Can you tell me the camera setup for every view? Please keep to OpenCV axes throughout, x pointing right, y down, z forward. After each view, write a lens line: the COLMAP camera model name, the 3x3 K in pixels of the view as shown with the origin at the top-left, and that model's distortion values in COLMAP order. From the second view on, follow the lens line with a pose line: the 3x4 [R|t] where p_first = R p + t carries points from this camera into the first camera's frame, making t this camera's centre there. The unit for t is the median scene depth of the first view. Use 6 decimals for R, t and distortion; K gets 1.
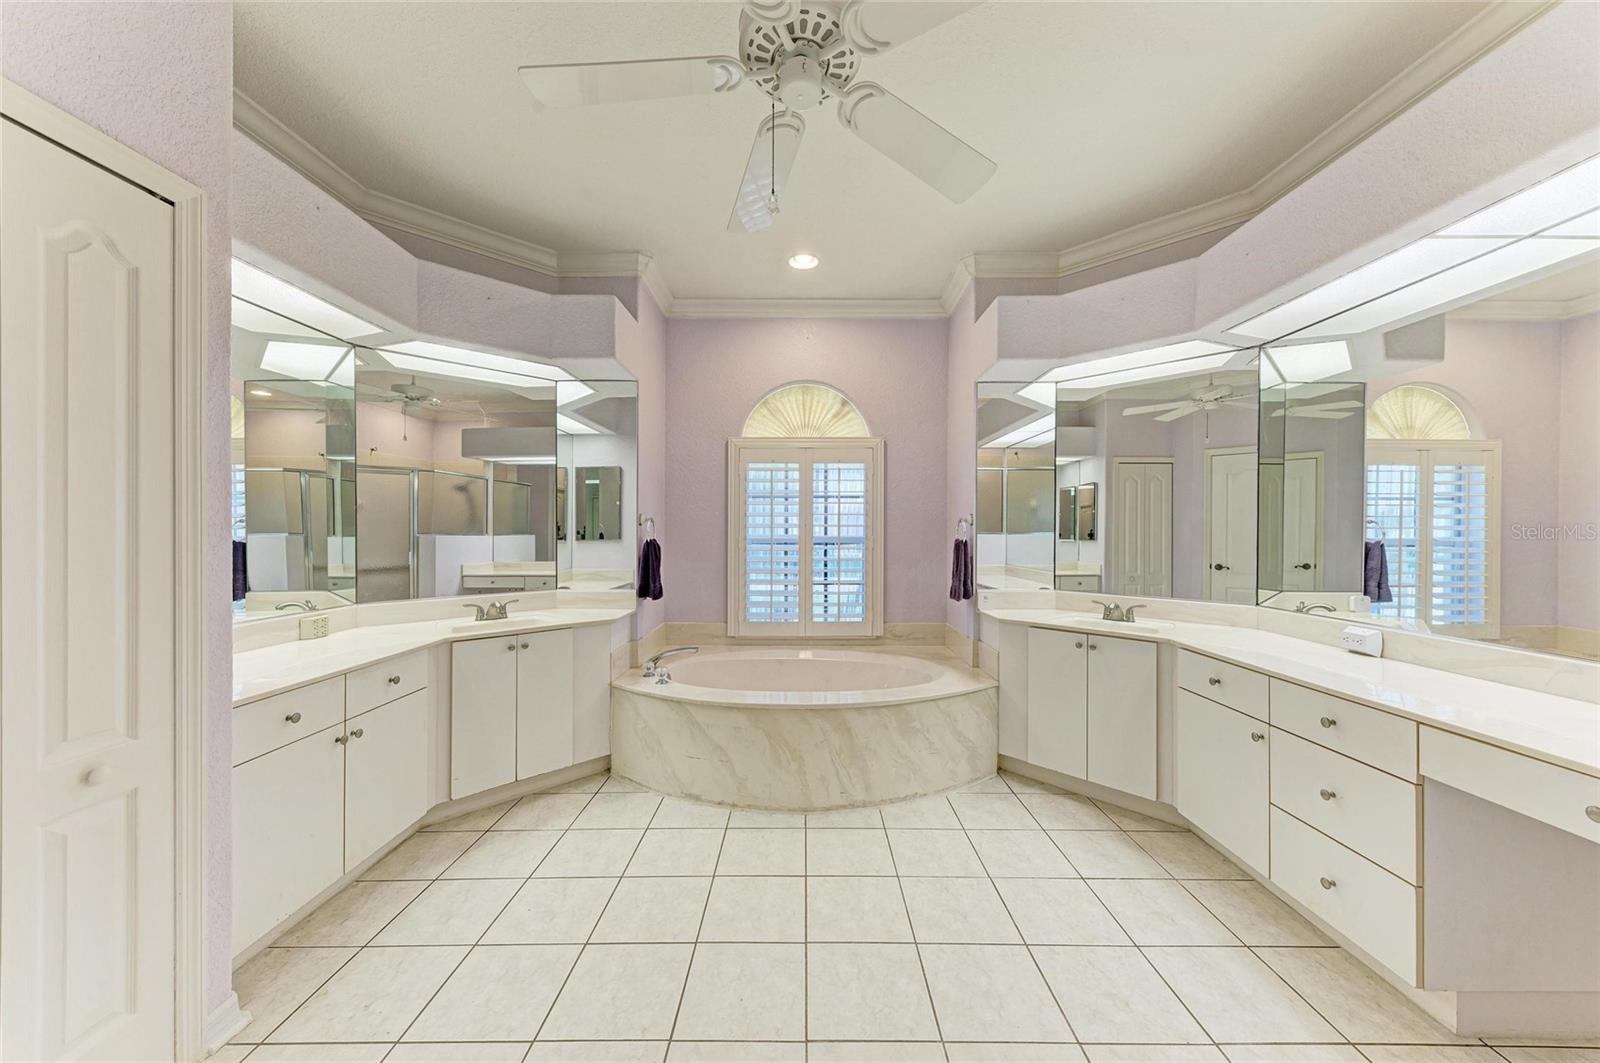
lens RADIAL K [[564.5, 0, 804.5], [0, 564.5, 527.6], [0, 0, 1]] dist [0.002141, -0.000017]
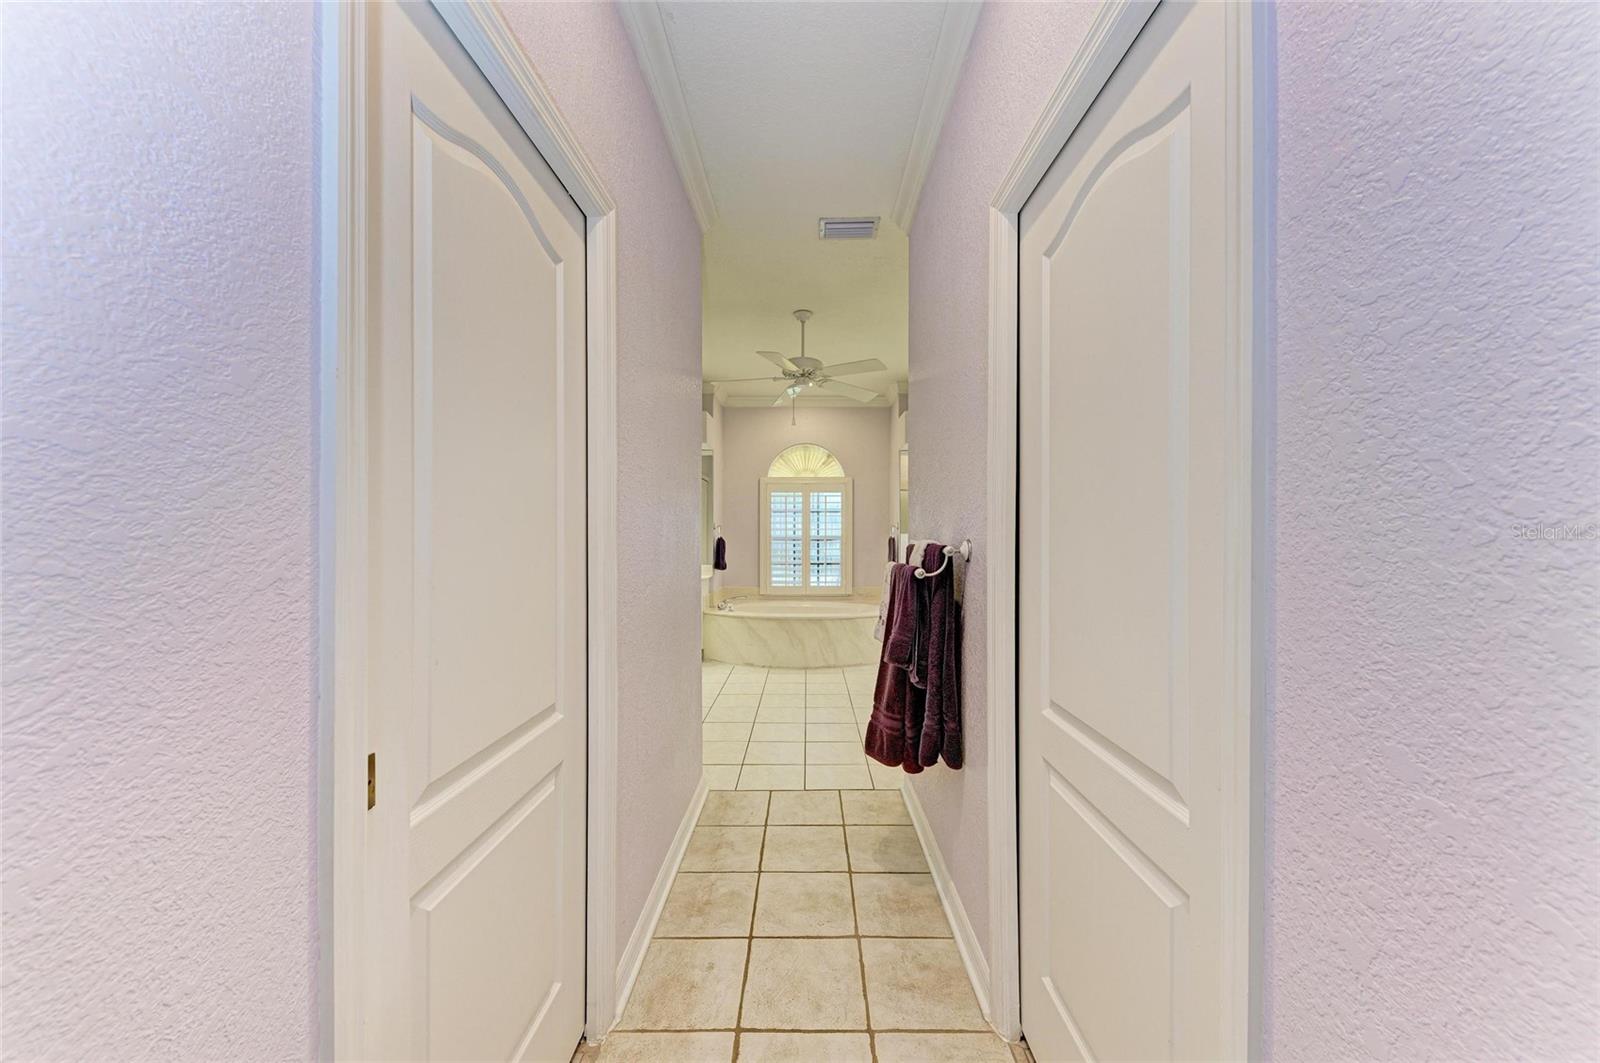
lens RADIAL K [[564.5, 0, 802.5], [0, 564.5, 530.4], [0, 0, 1]] dist [0.002141, -0.000017]
pose [[0.999982, -0.001500, -0.005739, 0.002060], [0.001471, 0.999986, -0.005035, 0.009265], [0.005746, 0.005026, 0.999971, -0.814014]]
